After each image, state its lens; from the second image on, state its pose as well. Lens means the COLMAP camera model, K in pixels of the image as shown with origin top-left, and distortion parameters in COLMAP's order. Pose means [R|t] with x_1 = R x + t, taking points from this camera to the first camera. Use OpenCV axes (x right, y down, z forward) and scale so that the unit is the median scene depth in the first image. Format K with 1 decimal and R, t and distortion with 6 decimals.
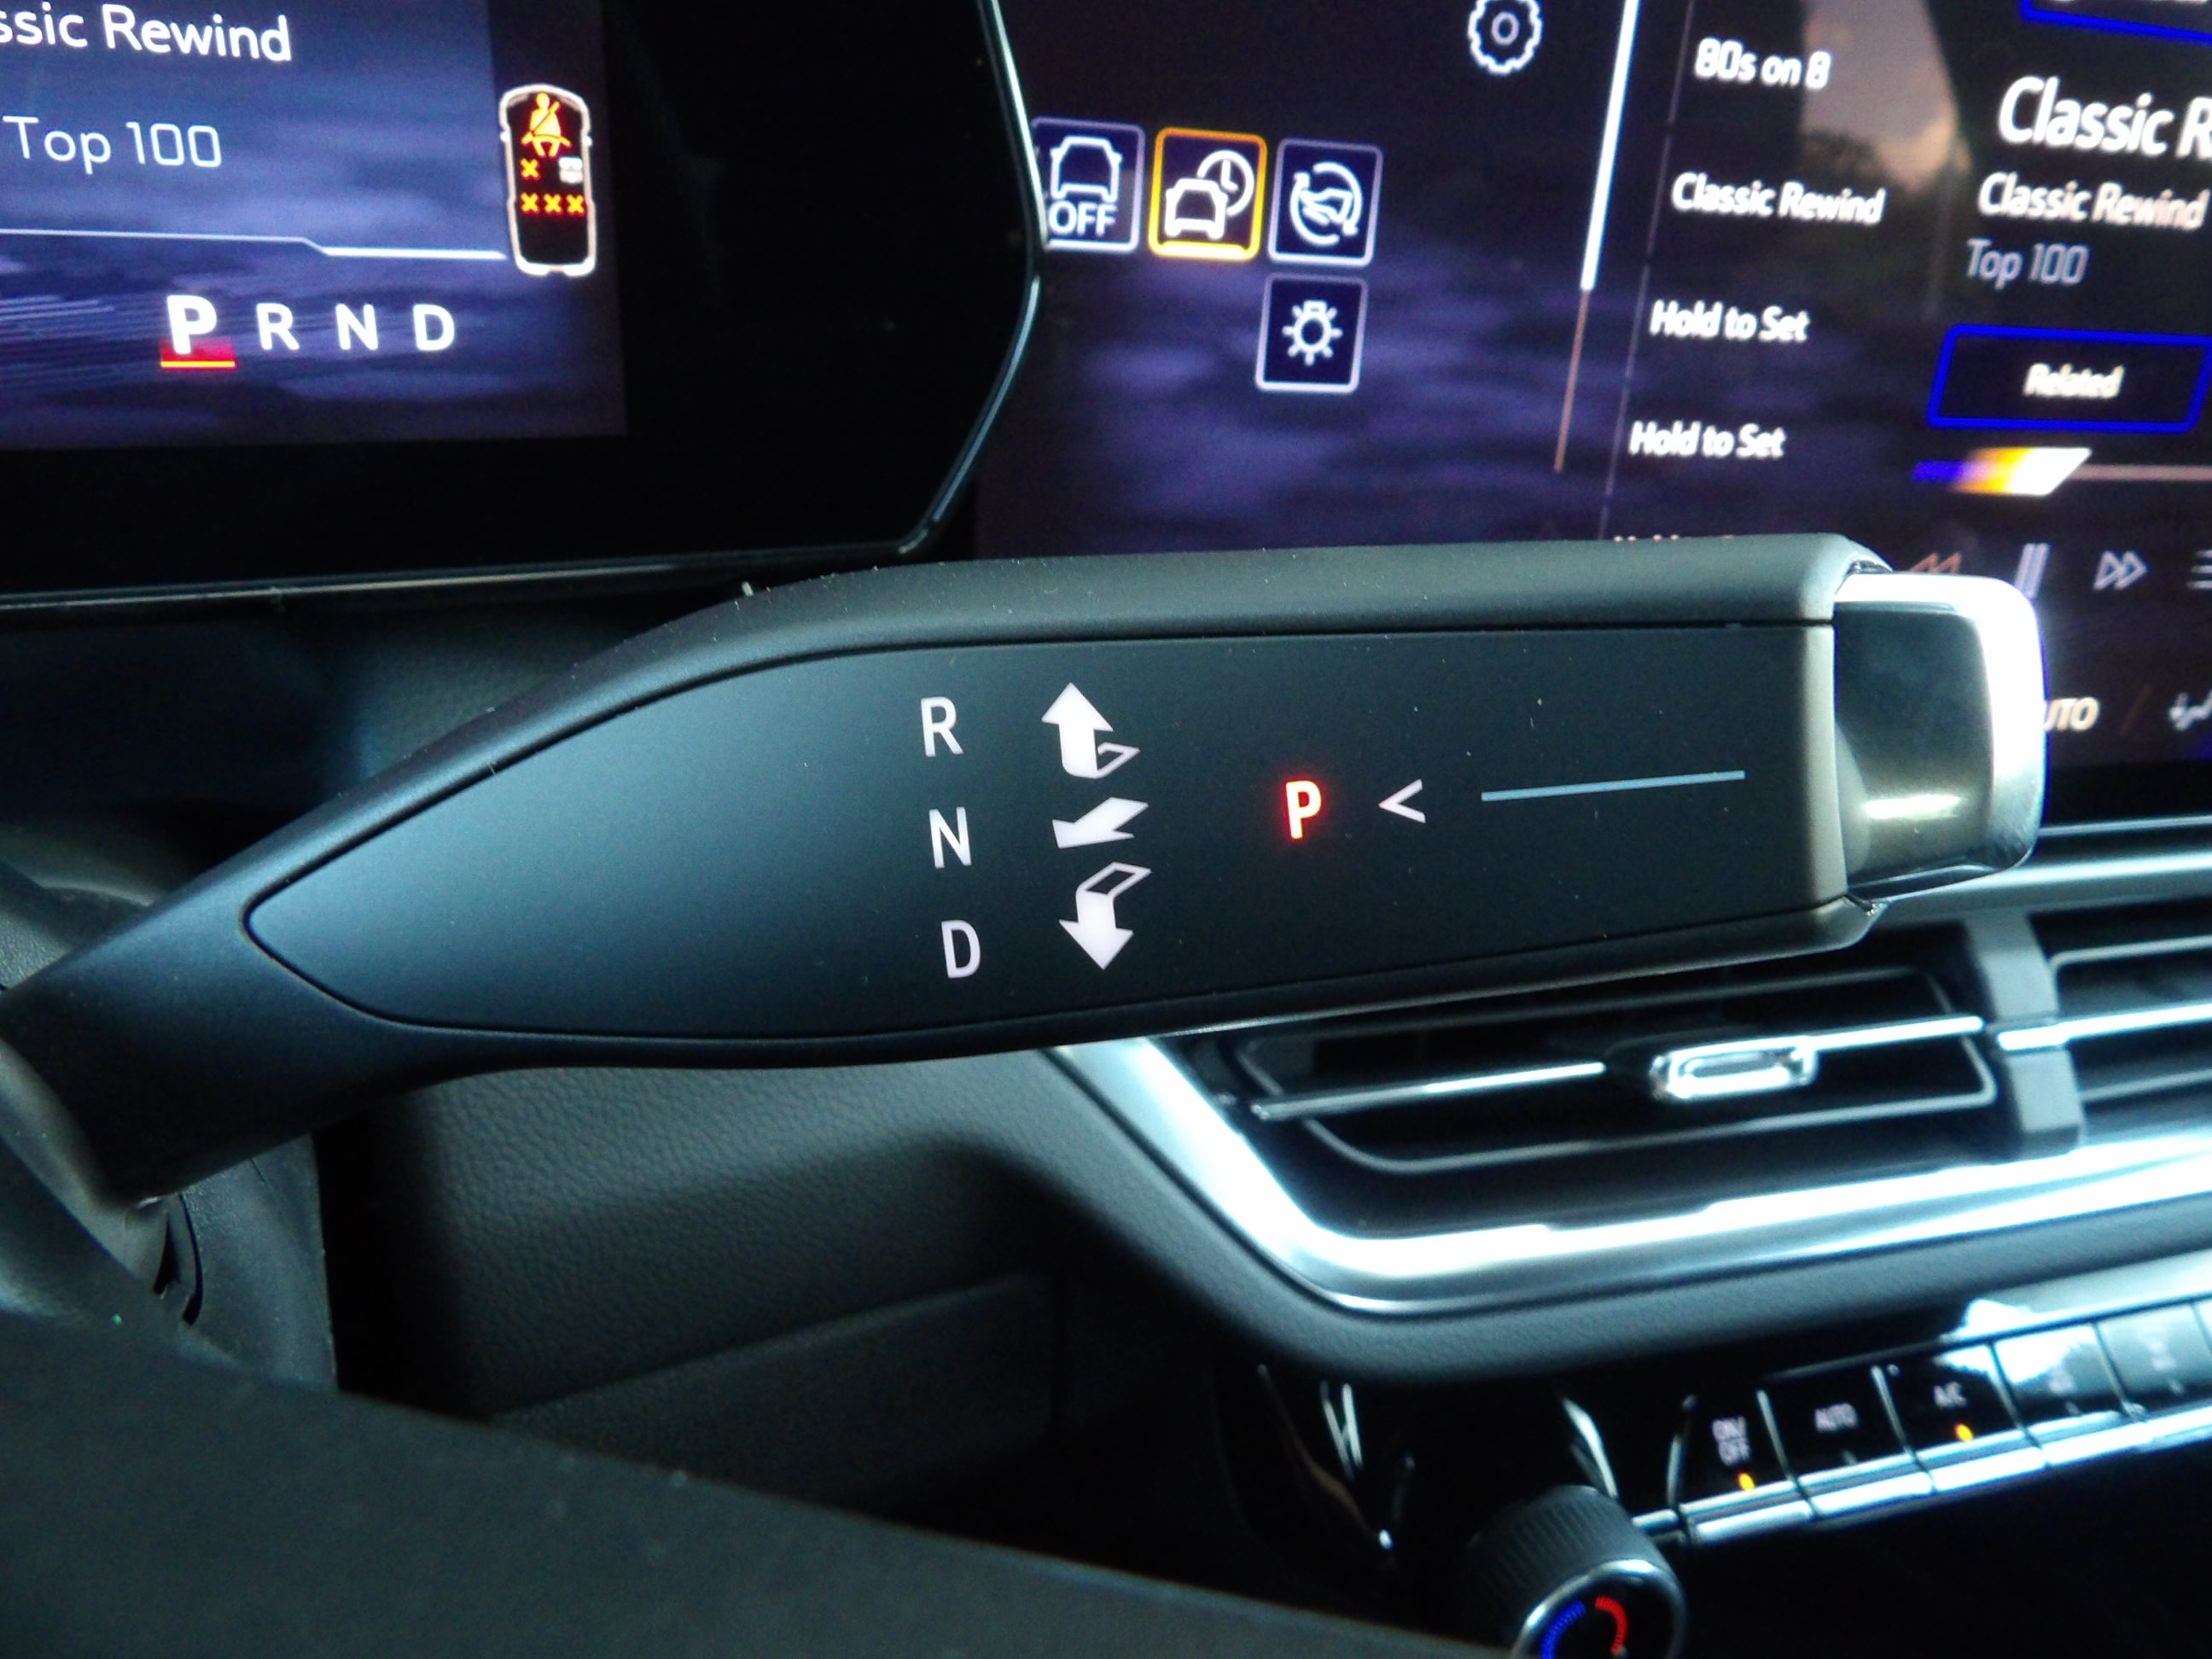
lens RADIAL K [[1566.0, 0, 1100.3], [0, 1566.0, 794.4], [0, 0, 1]] dist [-0.022975, 0.029357]
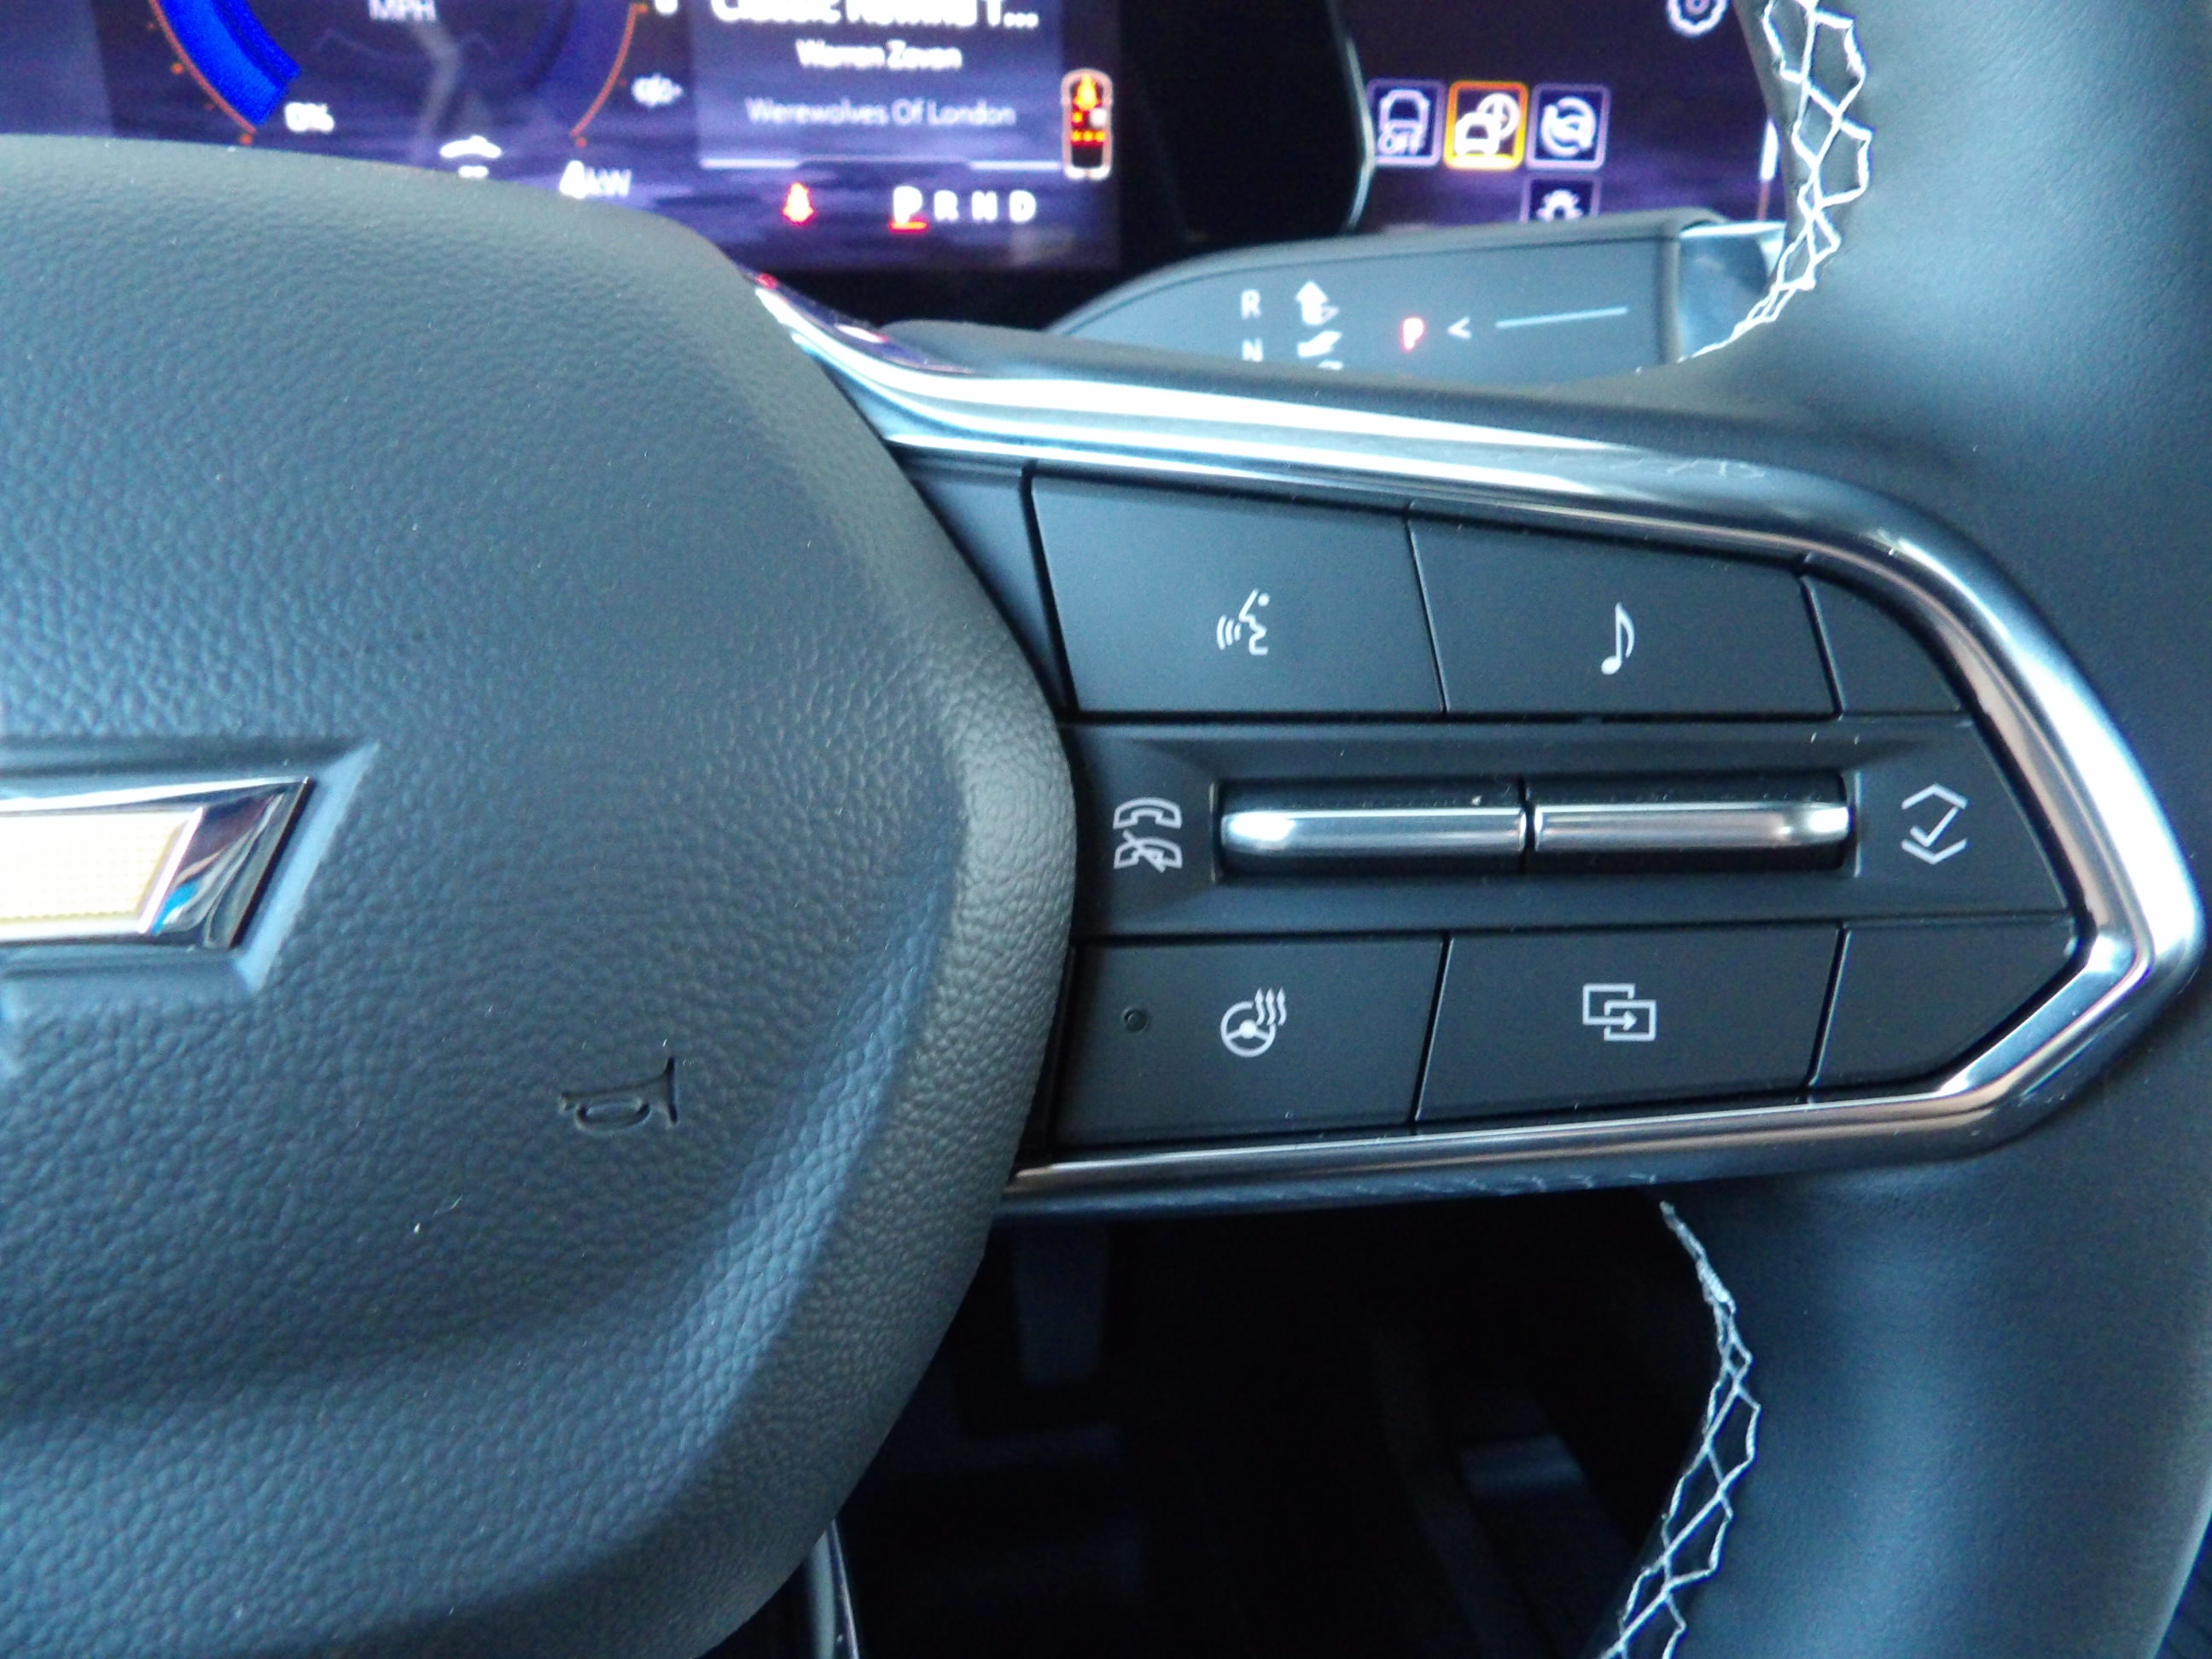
lens RADIAL K [[1566.0, 0, 1107.3], [0, 1566.0, 810.8], [0, 0, 1]] dist [-0.022975, 0.029357]
pose [[0.958840, 0.056037, -0.278361, 0.175804], [-0.062587, 0.997931, -0.014694, 0.340256], [0.276962, 0.031511, 0.960364, -0.567735]]
